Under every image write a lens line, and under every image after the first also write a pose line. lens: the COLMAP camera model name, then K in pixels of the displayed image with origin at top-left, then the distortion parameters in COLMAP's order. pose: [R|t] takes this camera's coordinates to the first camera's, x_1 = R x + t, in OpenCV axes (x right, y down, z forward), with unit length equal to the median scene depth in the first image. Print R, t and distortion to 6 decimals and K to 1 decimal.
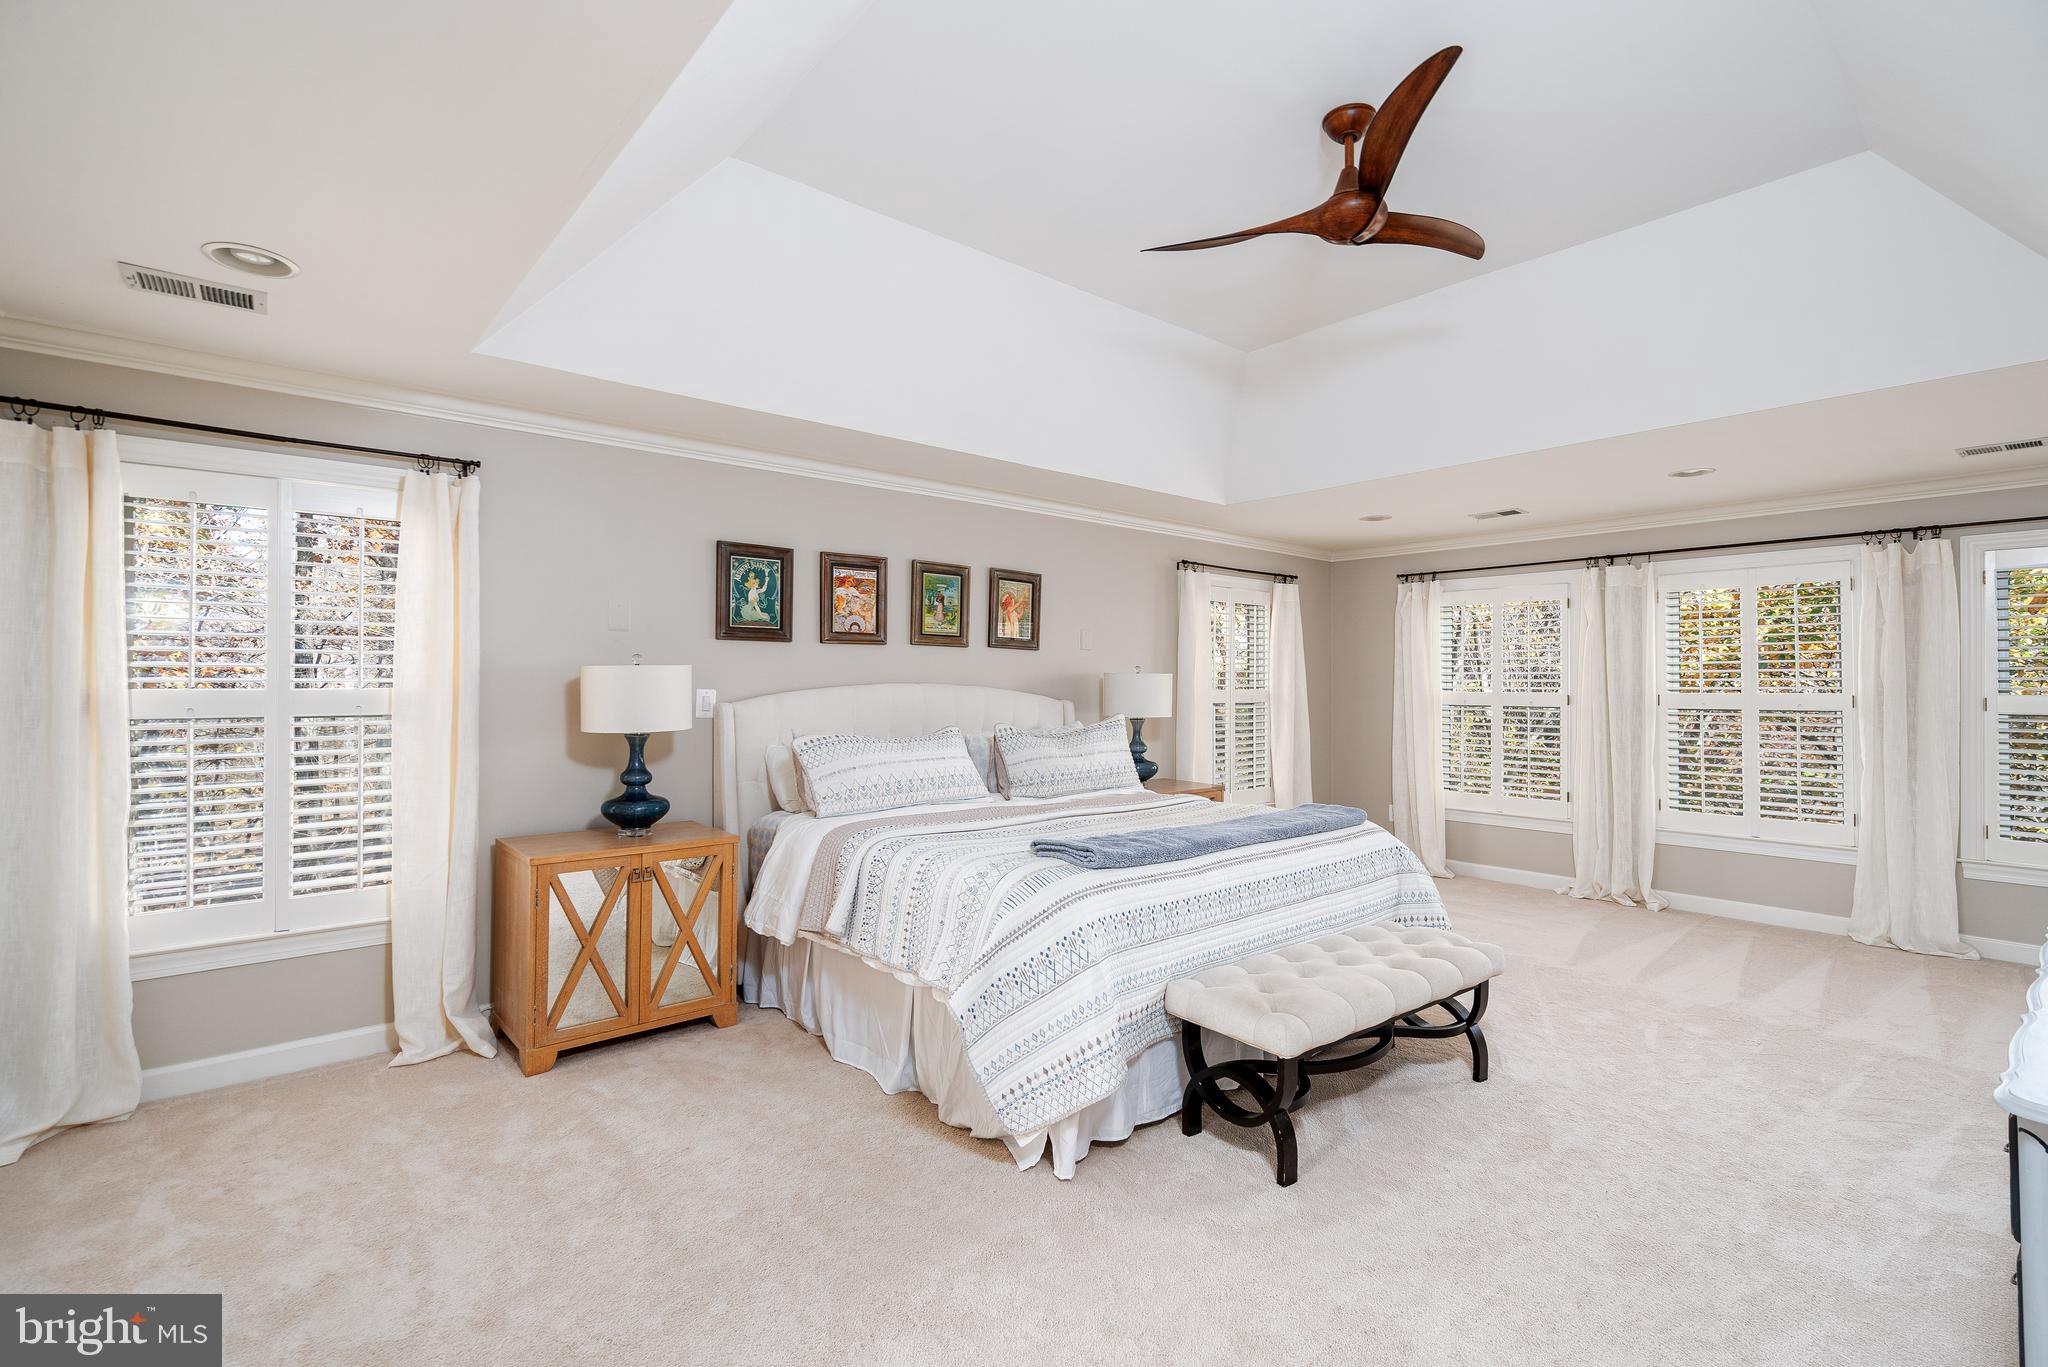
lens RADIAL K [[931.8, 0, 1043.2], [0, 931.8, 681.3], [0, 0, 1]] dist [-0.003587, 0.001918]
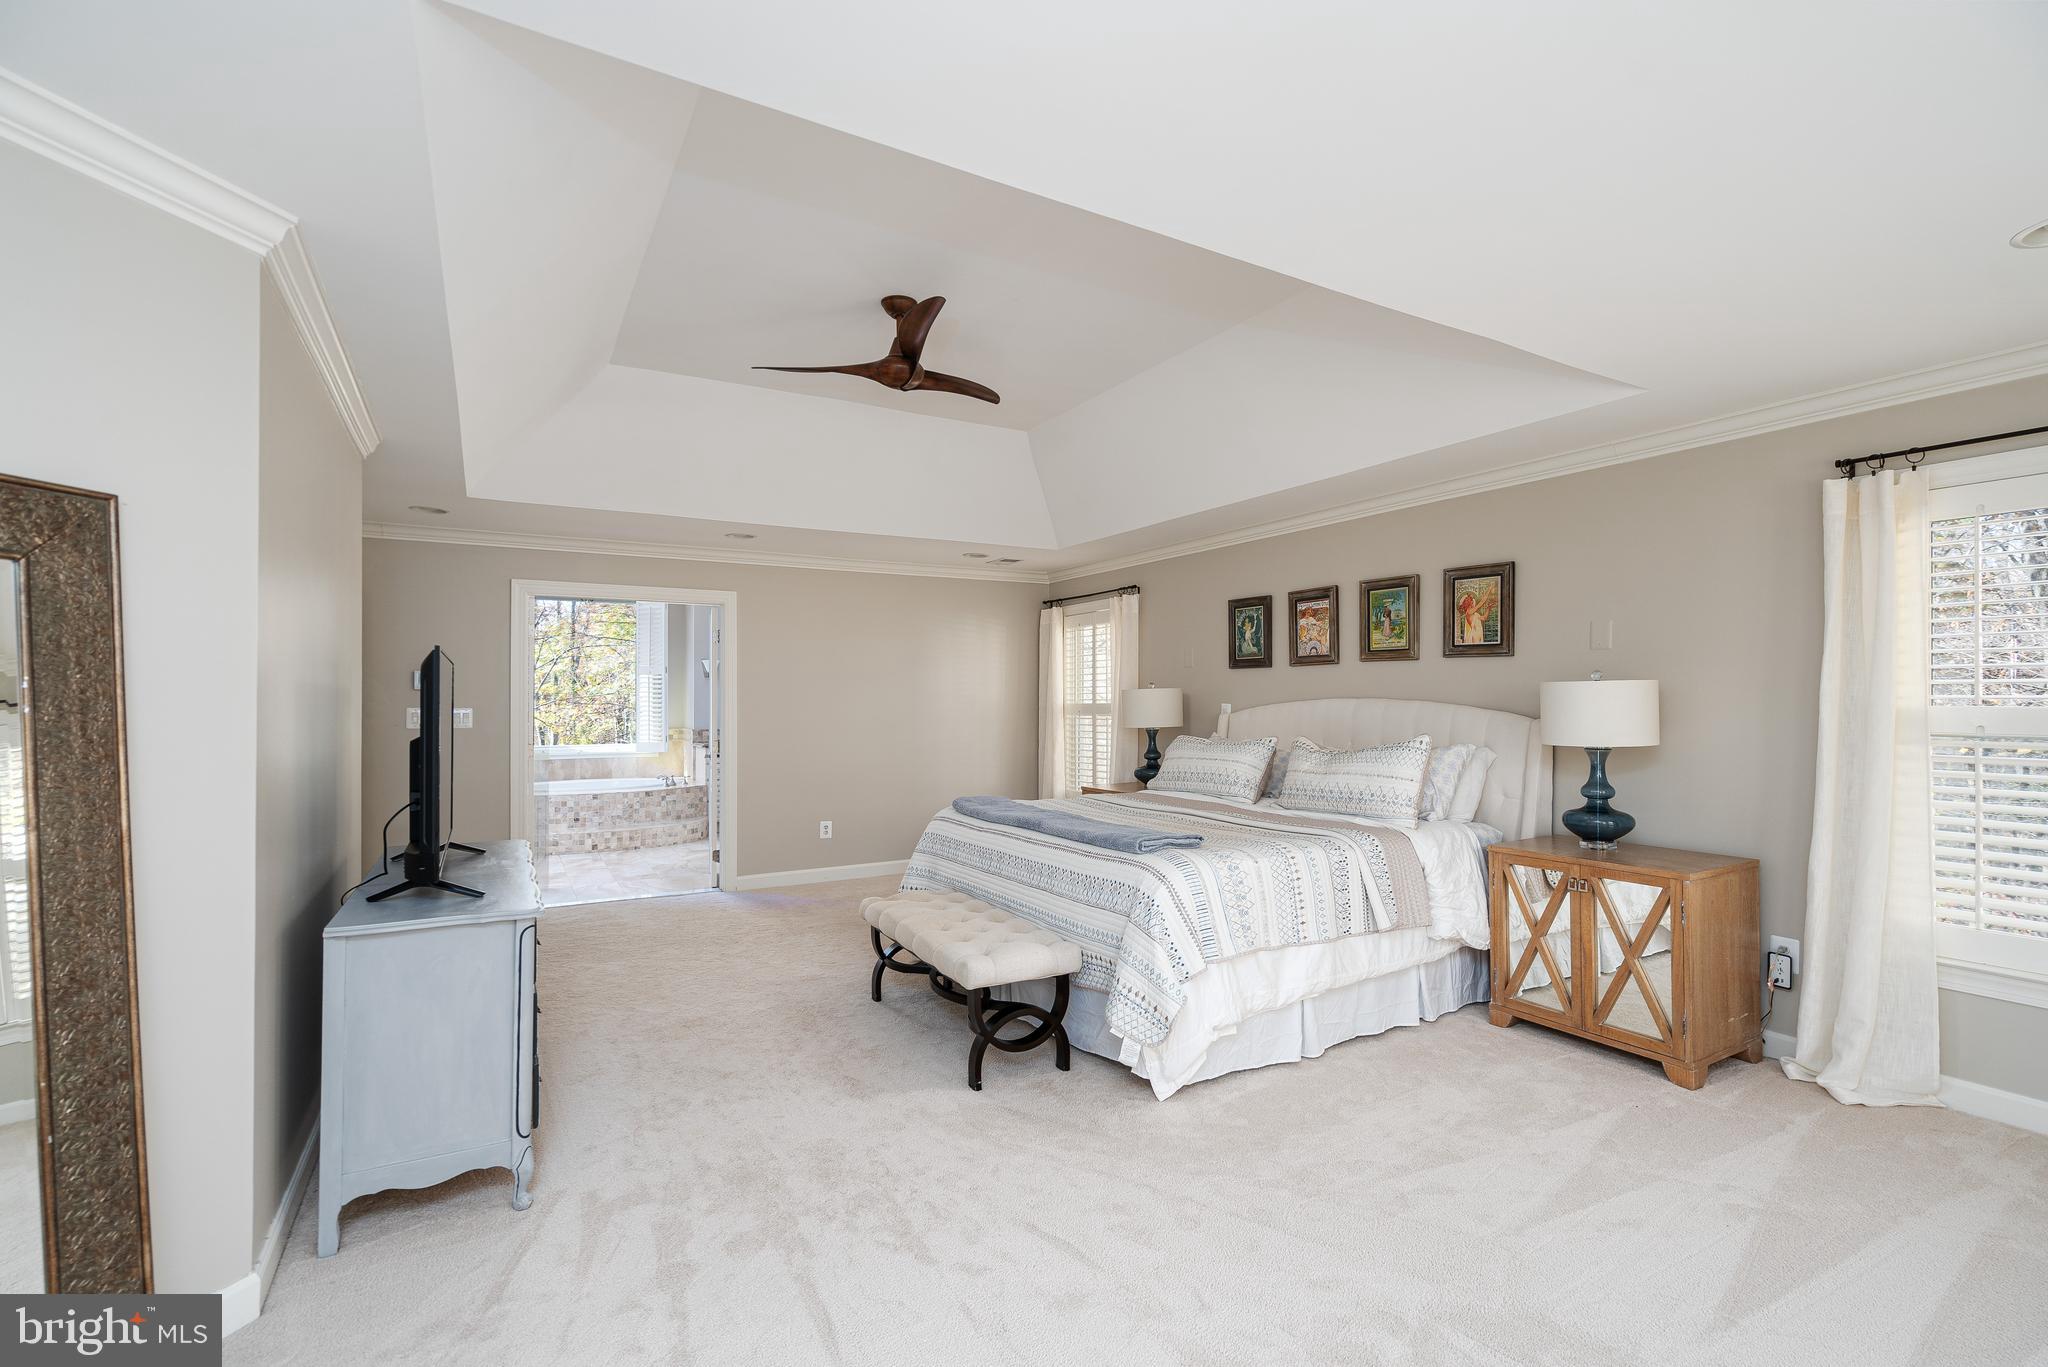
lens RADIAL K [[931.8, 0, 1042.2], [0, 931.8, 696.2], [0, 0, 1]] dist [-0.003587, 0.001918]
pose [[-0.176370, -0.007543, -0.984295, 0.950653], [0.004965, 0.999951, -0.008552, 0.007160], [0.984311, -0.006396, -0.176324, 0.819226]]
